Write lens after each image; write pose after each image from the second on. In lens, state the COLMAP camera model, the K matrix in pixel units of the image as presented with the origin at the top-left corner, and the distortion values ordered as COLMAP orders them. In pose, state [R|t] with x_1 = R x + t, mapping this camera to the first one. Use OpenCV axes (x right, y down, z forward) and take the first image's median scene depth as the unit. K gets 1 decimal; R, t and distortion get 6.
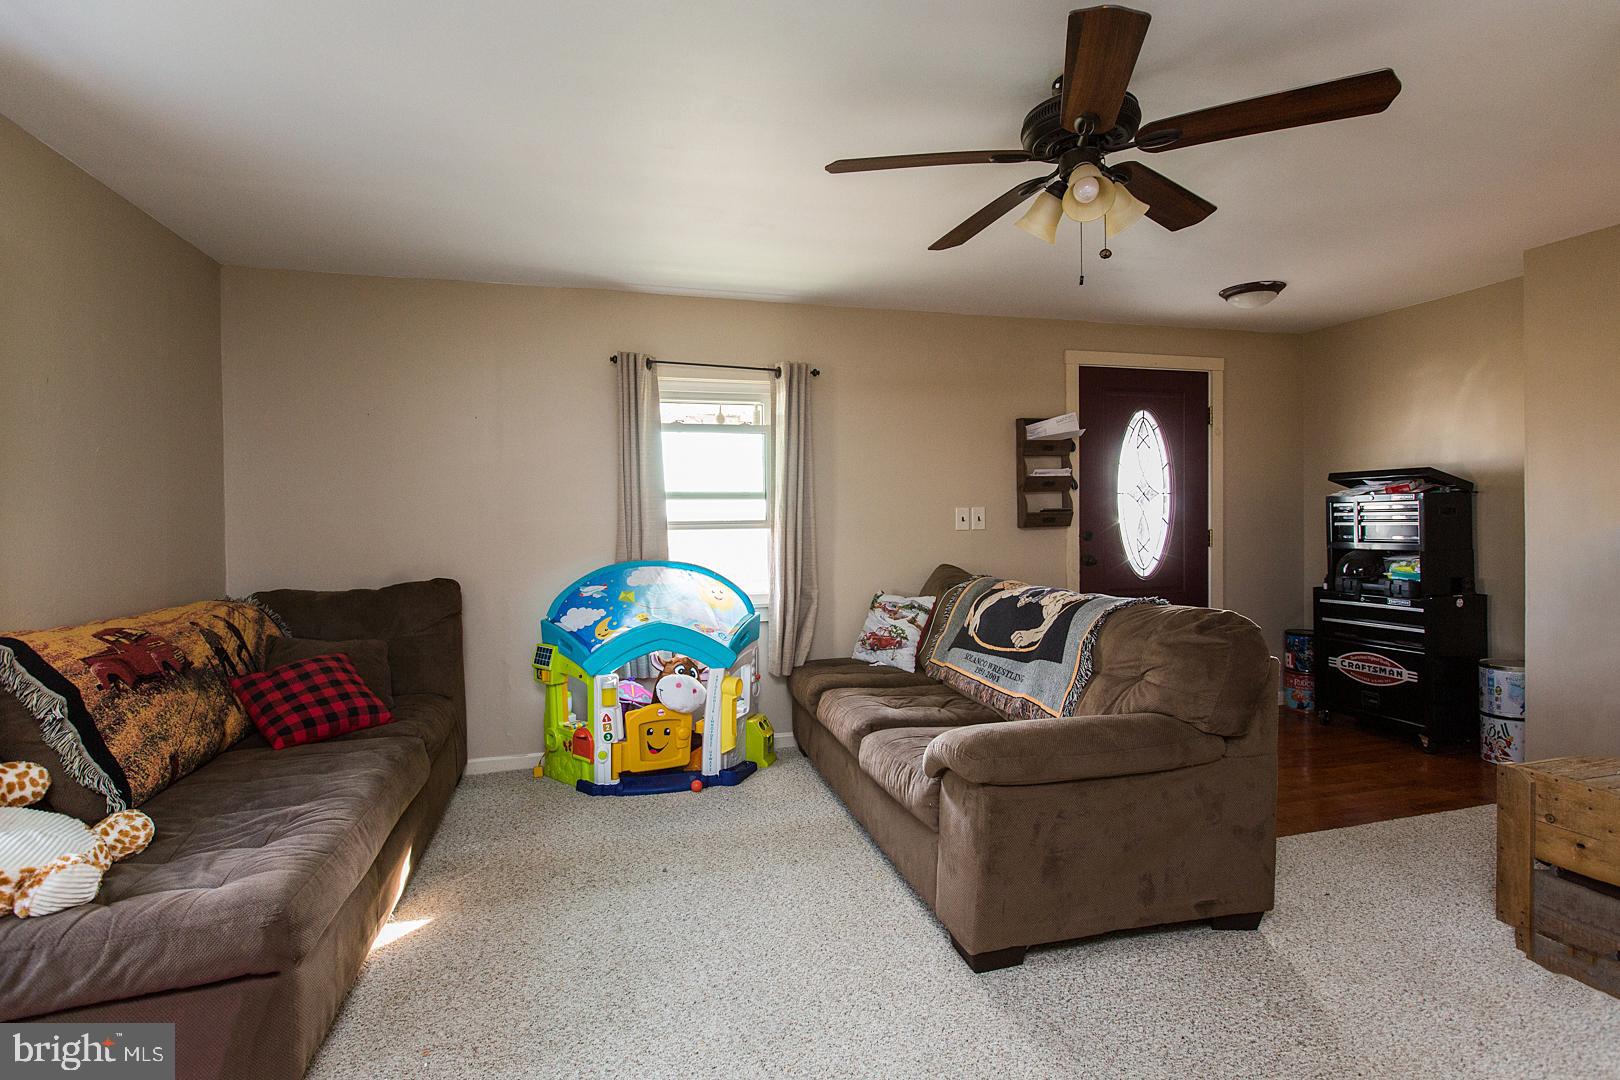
lens RADIAL K [[806.9, 0, 807.5], [0, 806.9, 532.2], [0, 0, 1]] dist [-0.017779, 0.008160]
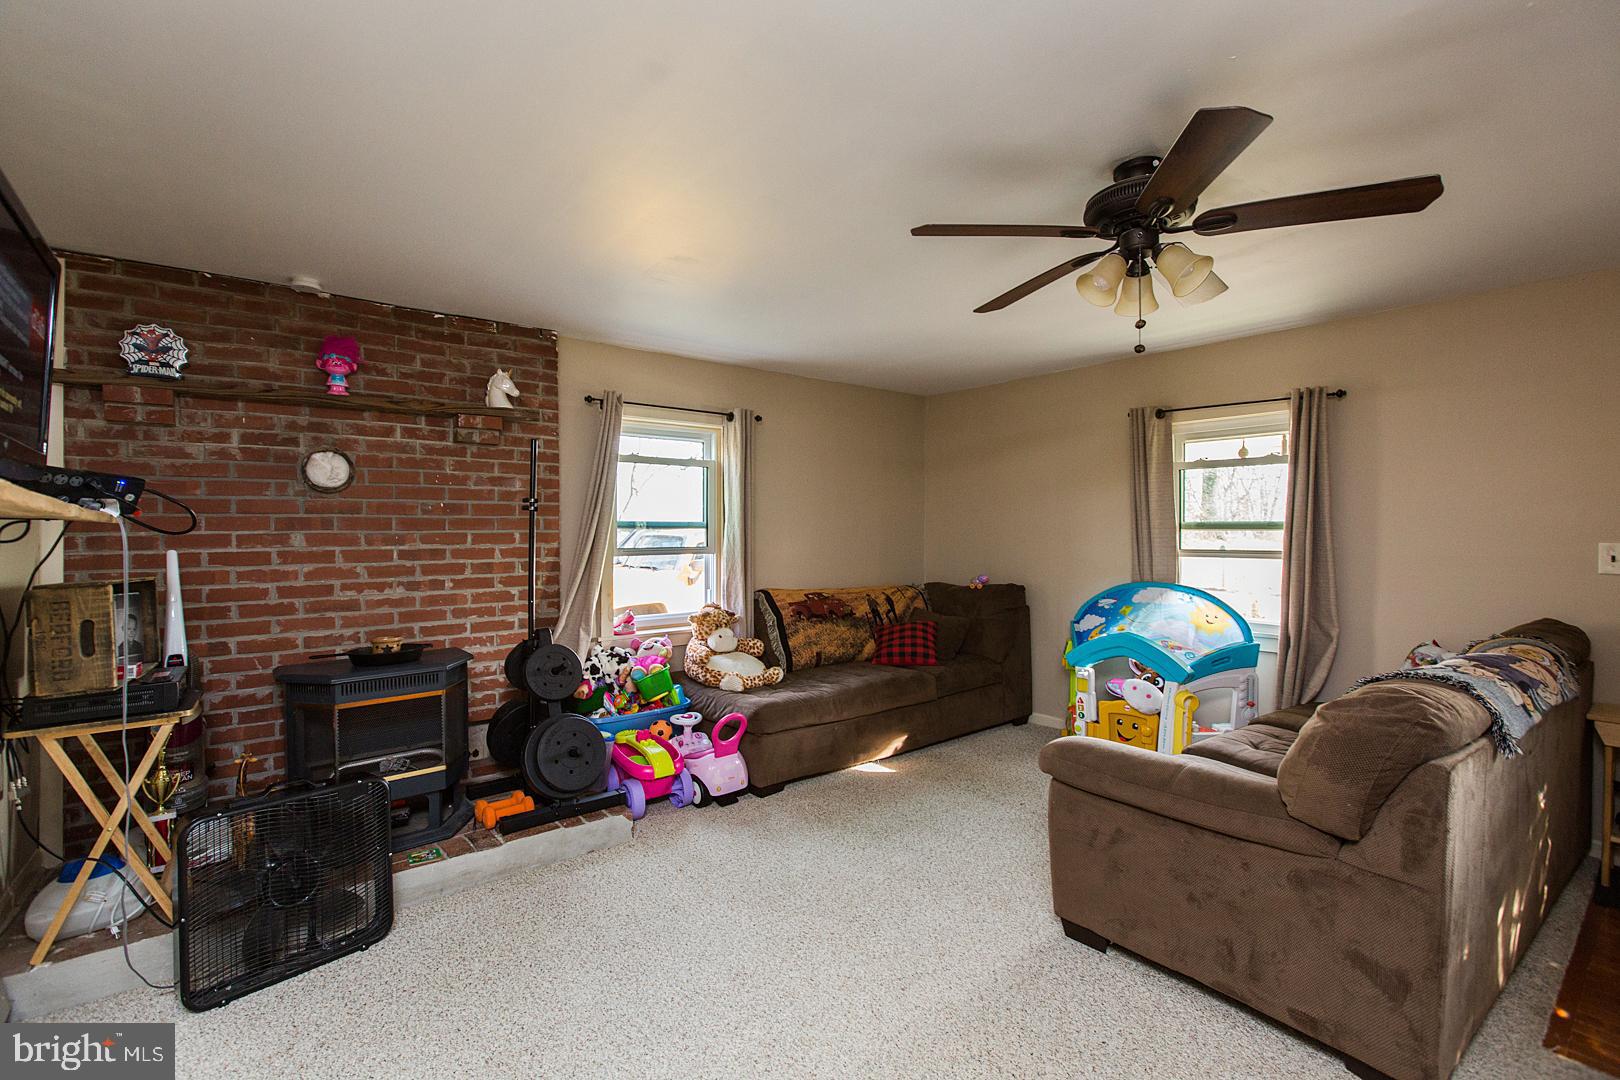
lens RADIAL K [[733.3, 0, 787.6], [0, 733.3, 543.8], [0, 0, 1]] dist [0.016617, -0.004938]
pose [[0.377857, 0.025491, -0.925513, 0.617654], [-0.020571, 0.999605, 0.019133, -0.031744], [0.925635, 0.011809, 0.378232, 0.104464]]
